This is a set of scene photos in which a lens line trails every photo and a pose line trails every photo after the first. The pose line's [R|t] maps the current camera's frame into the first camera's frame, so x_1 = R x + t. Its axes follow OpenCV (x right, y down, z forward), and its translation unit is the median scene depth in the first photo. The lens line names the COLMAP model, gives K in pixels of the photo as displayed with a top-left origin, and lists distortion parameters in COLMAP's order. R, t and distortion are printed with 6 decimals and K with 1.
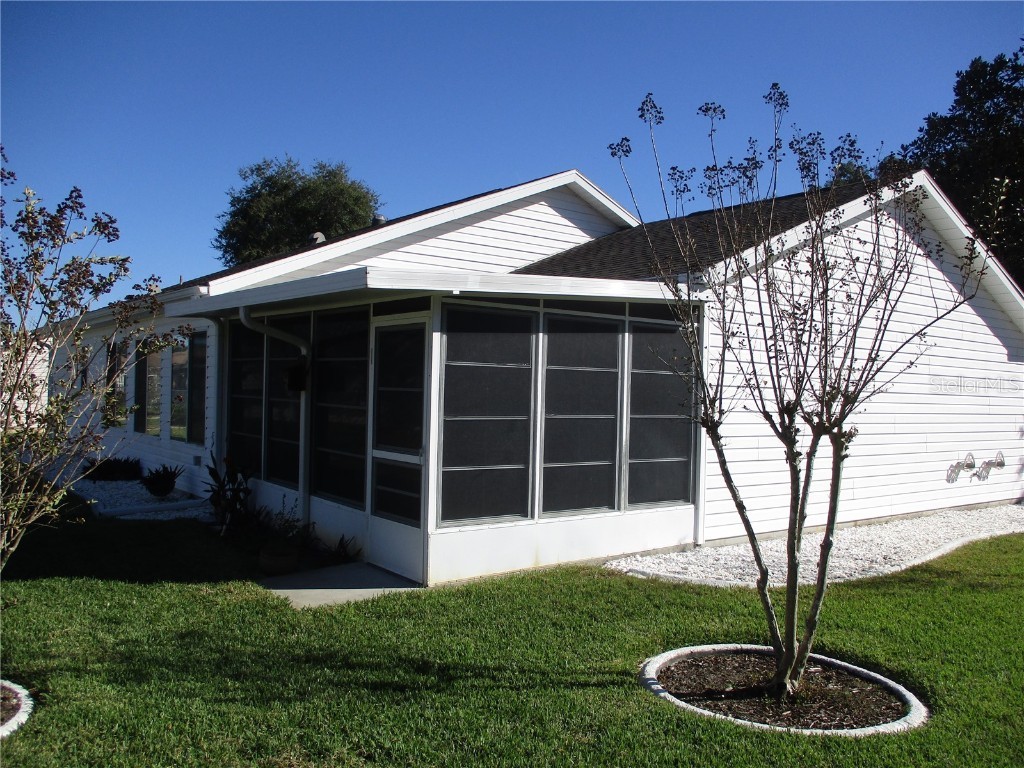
lens RADIAL K [[850.0, 0, 511.8], [0, 850.0, 384.6], [0, 0, 1]] dist [-0.046456, 0.032687]
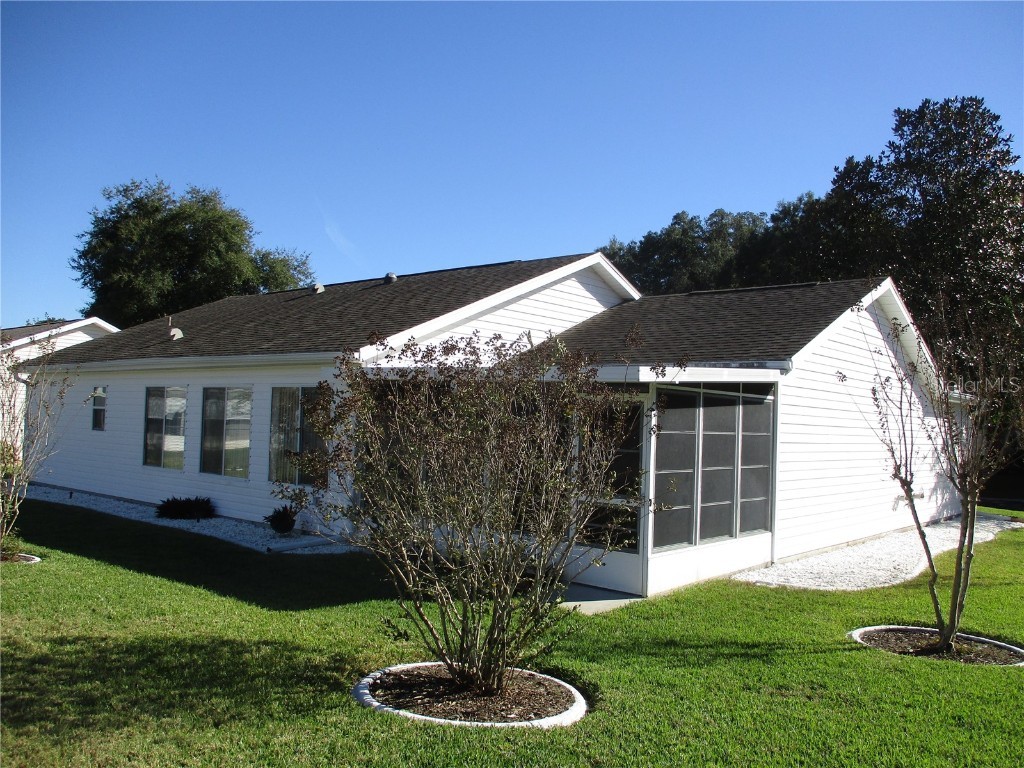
lens RADIAL K [[850.0, 0, 510.8], [0, 850.0, 389.1], [0, 0, 1]] dist [-0.046456, 0.032687]
pose [[0.978774, 0.017773, 0.204171, -0.496832], [-0.012429, 0.999547, -0.027426, -0.045462], [-0.204566, 0.024307, 0.978551, -0.241705]]
